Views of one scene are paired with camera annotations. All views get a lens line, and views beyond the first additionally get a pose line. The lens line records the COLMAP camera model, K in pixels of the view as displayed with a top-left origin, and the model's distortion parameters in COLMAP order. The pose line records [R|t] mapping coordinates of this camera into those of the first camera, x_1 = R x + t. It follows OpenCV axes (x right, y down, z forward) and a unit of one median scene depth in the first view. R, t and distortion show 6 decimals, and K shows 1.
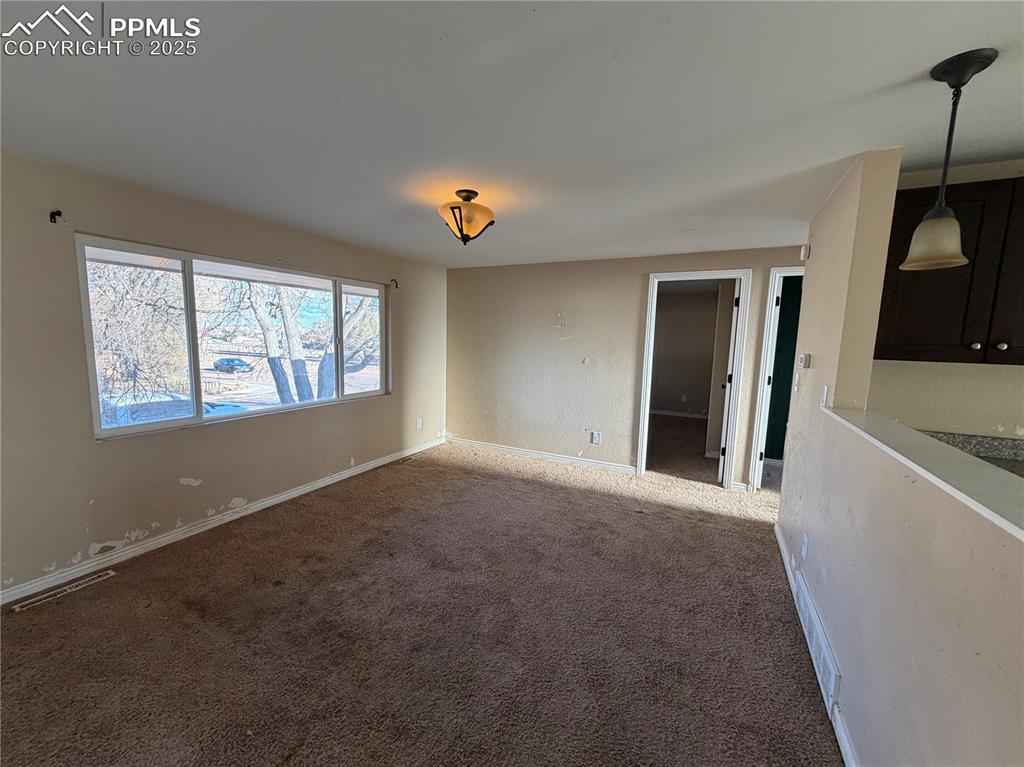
lens RADIAL K [[409.3, 0, 506.9], [0, 409.3, 387.3], [0, 0, 1]] dist [0.000832, -0.000143]
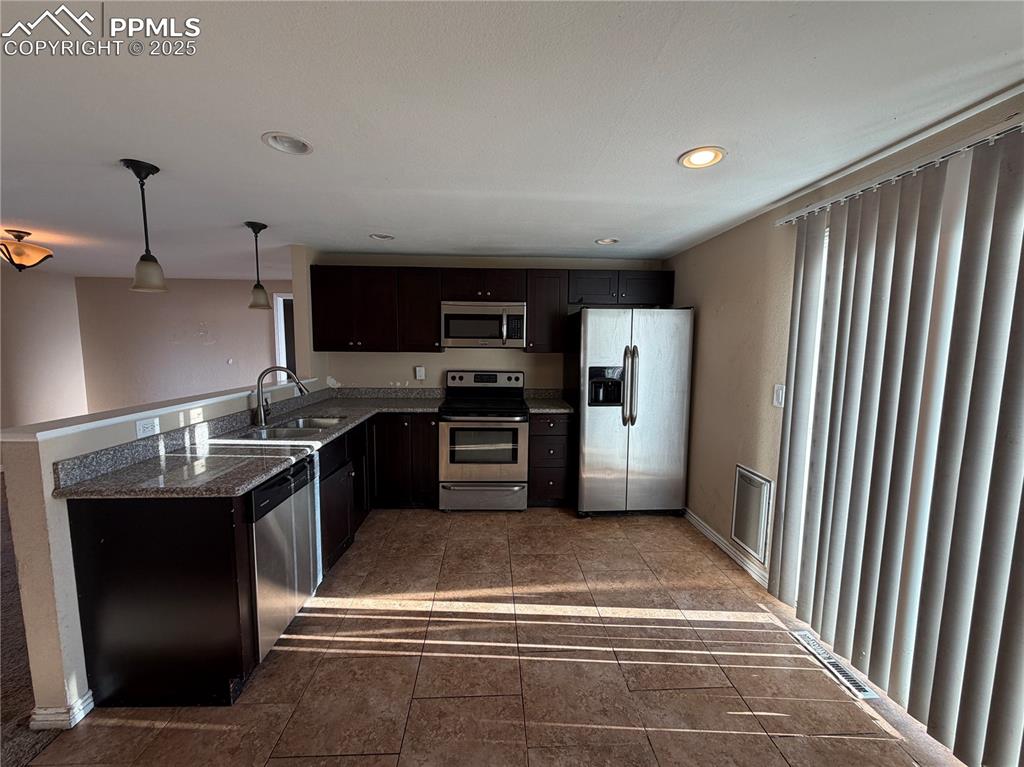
lens RADIAL K [[409.3, 0, 511.1], [0, 409.3, 385.6], [0, 0, 1]] dist [0.000832, -0.000143]
pose [[0.865642, -0.067227, 0.496130, 0.547608], [0.075006, 0.997174, 0.004251, 0.113896], [-0.495013, 0.033533, 0.868238, -0.835095]]
